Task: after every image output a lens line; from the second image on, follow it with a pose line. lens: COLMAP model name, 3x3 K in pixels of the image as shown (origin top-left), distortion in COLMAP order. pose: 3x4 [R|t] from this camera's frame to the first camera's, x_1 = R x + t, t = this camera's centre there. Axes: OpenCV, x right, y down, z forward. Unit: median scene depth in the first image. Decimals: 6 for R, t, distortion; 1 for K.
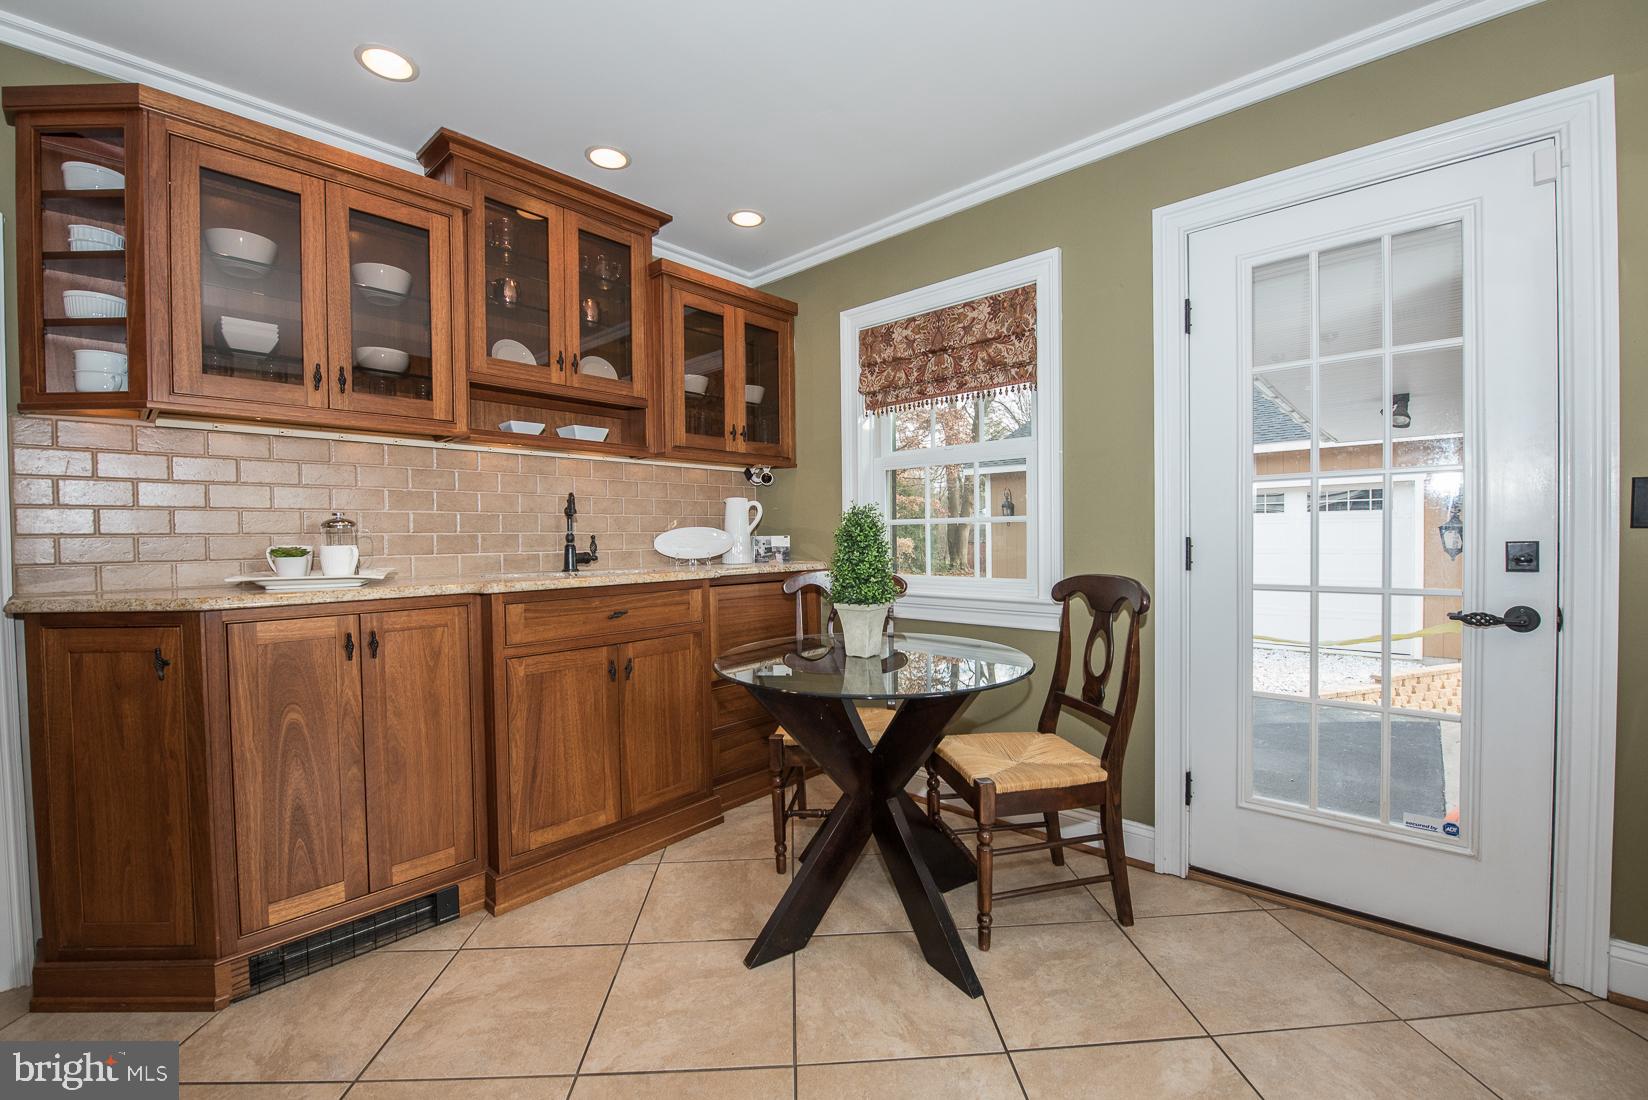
lens RADIAL K [[701.0, 0, 813.0], [0, 701.0, 553.3], [0, 0, 1]] dist [-0.014371, -0.001303]
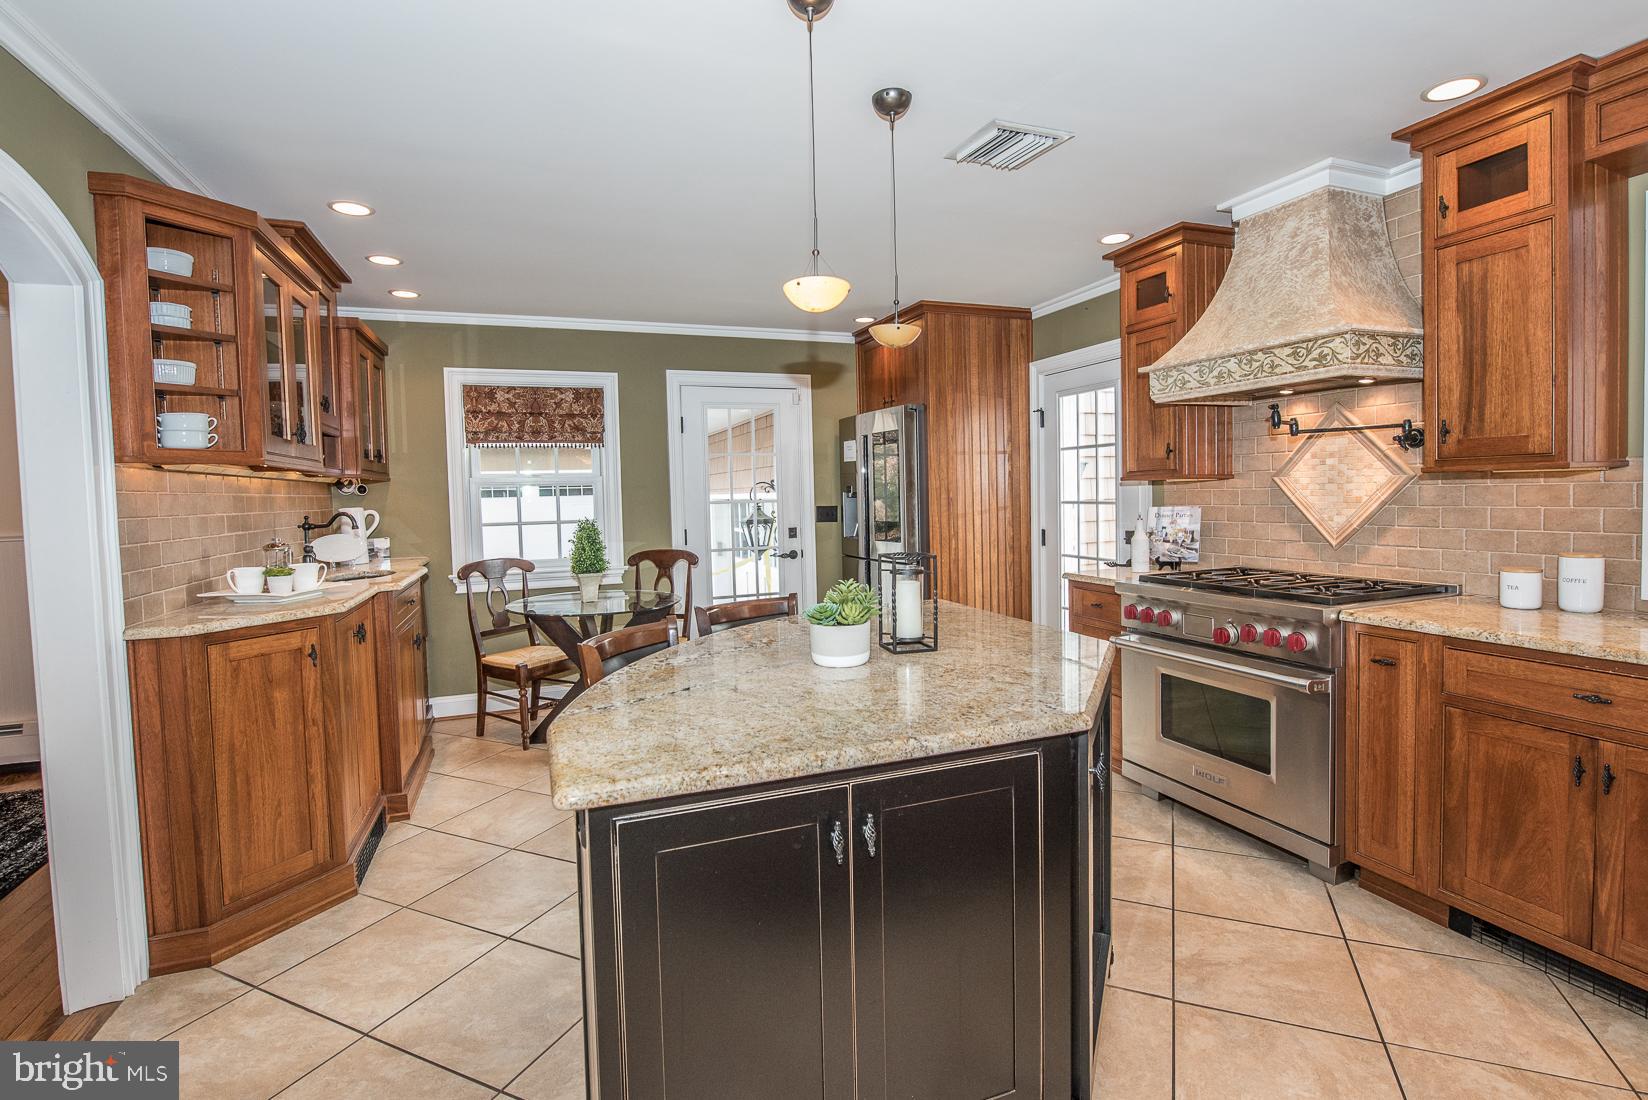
lens RADIAL K [[761.9, 0, 819.6], [0, 761.9, 526.3], [0, 0, 1]] dist [0.001521, -0.000250]
pose [[0.465589, -0.037143, 0.884221, -1.105146], [0.038491, 0.999023, 0.021698, -0.055037], [-0.884163, 0.023932, 0.466564, -0.365739]]
